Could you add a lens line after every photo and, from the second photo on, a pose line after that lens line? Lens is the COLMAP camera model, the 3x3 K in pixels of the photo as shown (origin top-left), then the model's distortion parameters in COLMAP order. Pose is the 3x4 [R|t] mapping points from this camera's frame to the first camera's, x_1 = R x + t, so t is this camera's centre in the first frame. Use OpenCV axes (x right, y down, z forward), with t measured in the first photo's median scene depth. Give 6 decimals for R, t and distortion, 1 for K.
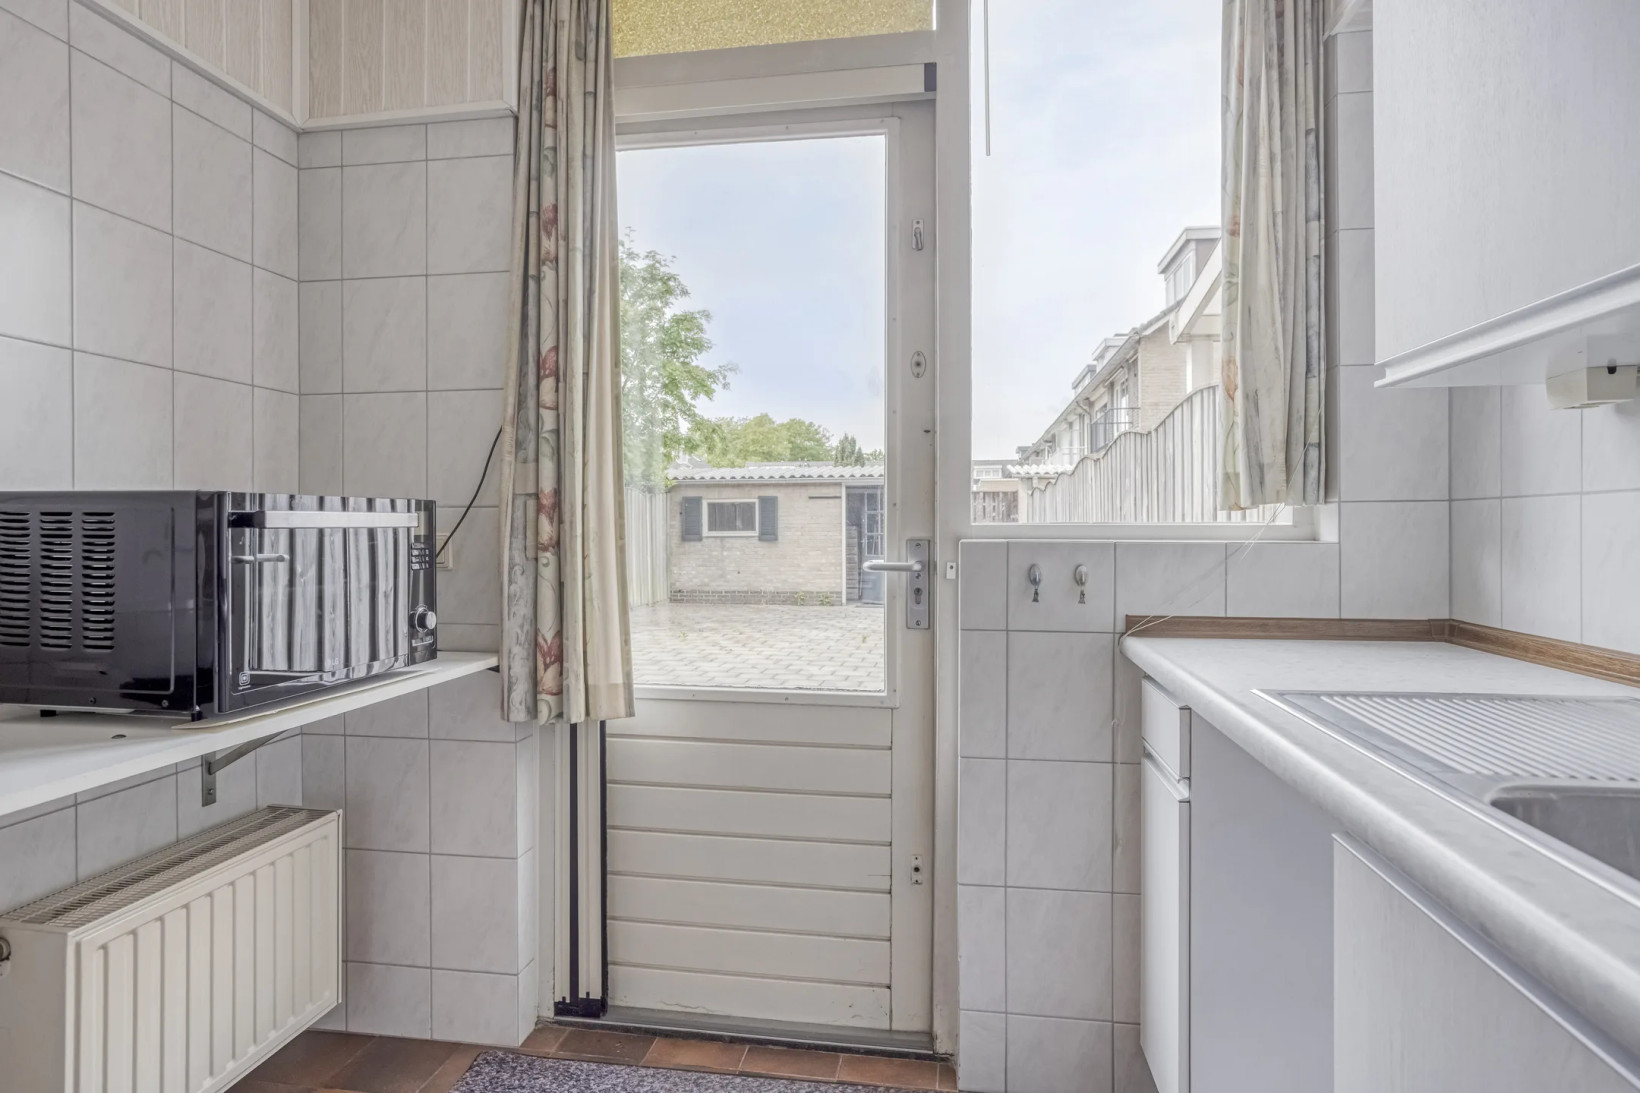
lens RADIAL K [[963.4, 0, 816.7], [0, 963.4, 533.5], [0, 0, 1]] dist [-0.018416, 0.018723]
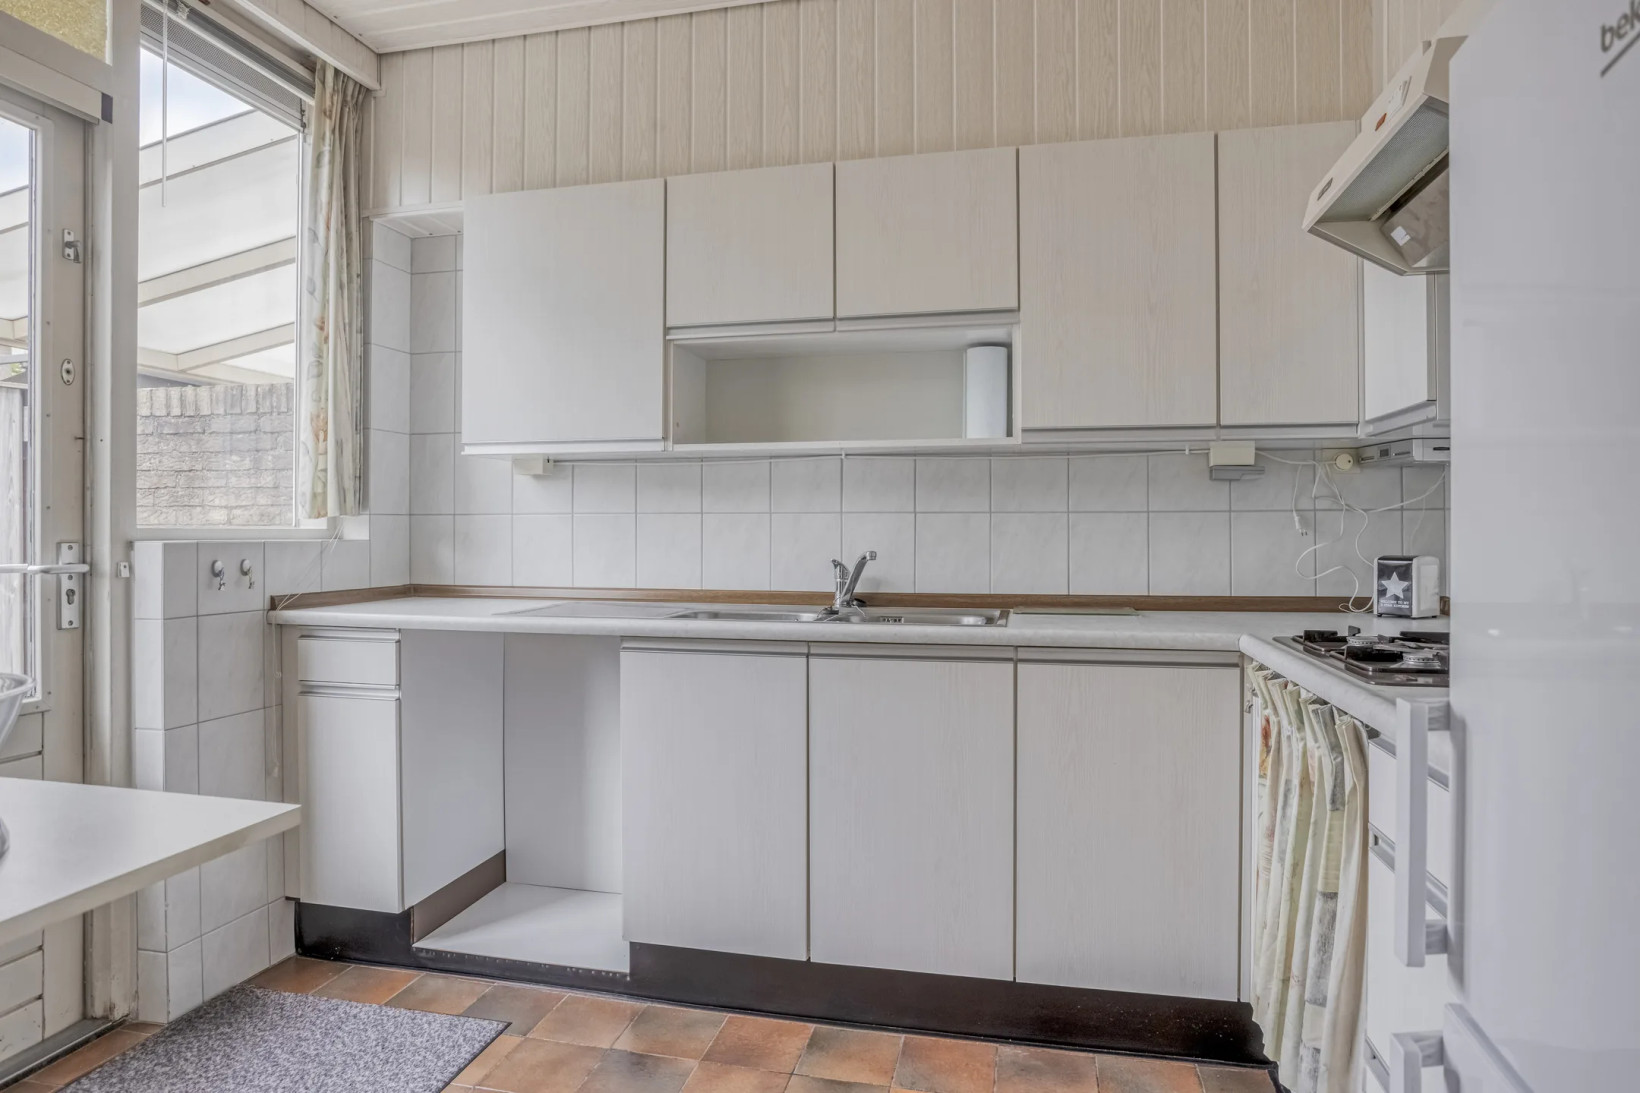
lens RADIAL K [[963.4, 0, 825.3], [0, 963.4, 537.3], [0, 0, 1]] dist [-0.018416, 0.018723]
pose [[0.045470, -0.009927, 0.998916, -0.965593], [0.004044, 0.999944, 0.009753, -0.006754], [-0.998958, 0.003597, 0.045507, 0.166333]]
